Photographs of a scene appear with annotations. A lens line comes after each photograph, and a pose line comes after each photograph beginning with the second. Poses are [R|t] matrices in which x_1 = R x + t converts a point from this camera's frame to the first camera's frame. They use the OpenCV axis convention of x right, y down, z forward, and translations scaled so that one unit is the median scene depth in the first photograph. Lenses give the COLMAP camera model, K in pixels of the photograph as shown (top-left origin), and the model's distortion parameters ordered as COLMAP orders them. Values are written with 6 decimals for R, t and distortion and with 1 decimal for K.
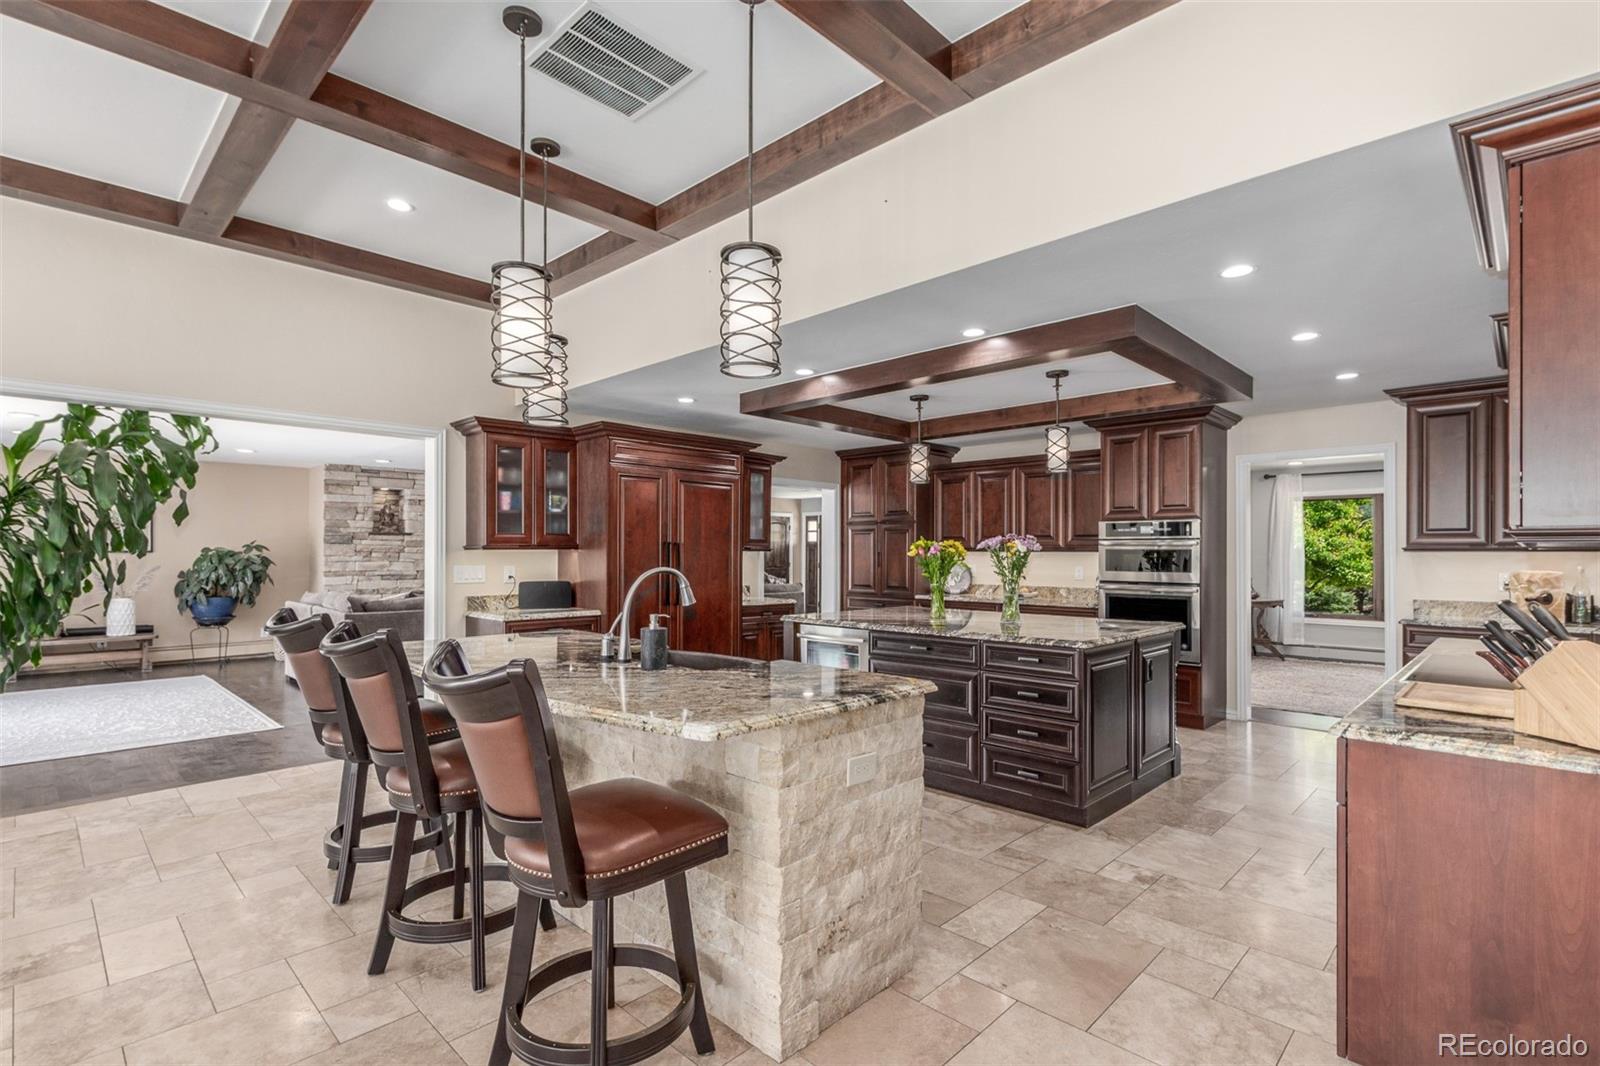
lens RADIAL K [[755.8, 0, 799.0], [0, 755.8, 544.9], [0, 0, 1]] dist [0.000492, -0.000244]
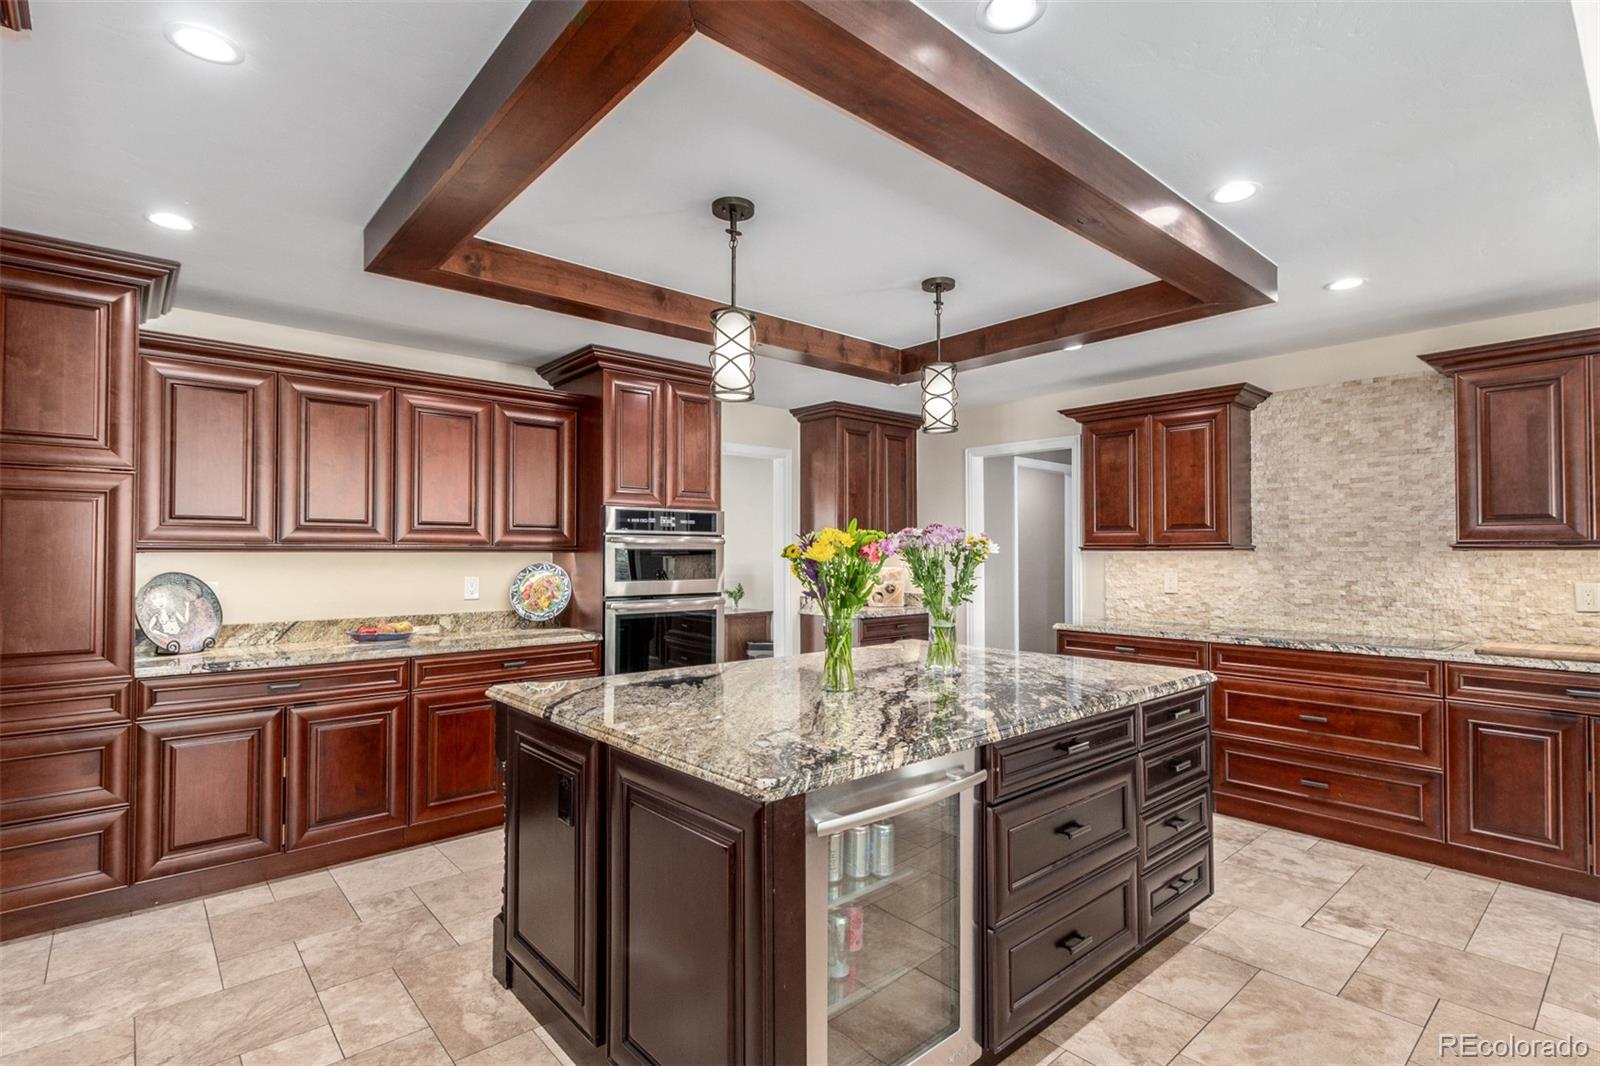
lens RADIAL K [[772.9, 0, 800.0], [0, 772.9, 533.0], [0, 0, 1]] dist [0.001549, -0.000152]
pose [[0.077658, 0.018236, 0.996813, -0.420098], [-0.006972, 0.999818, -0.017748, 0.005533], [-0.996956, -0.005572, 0.077771, 1.316373]]
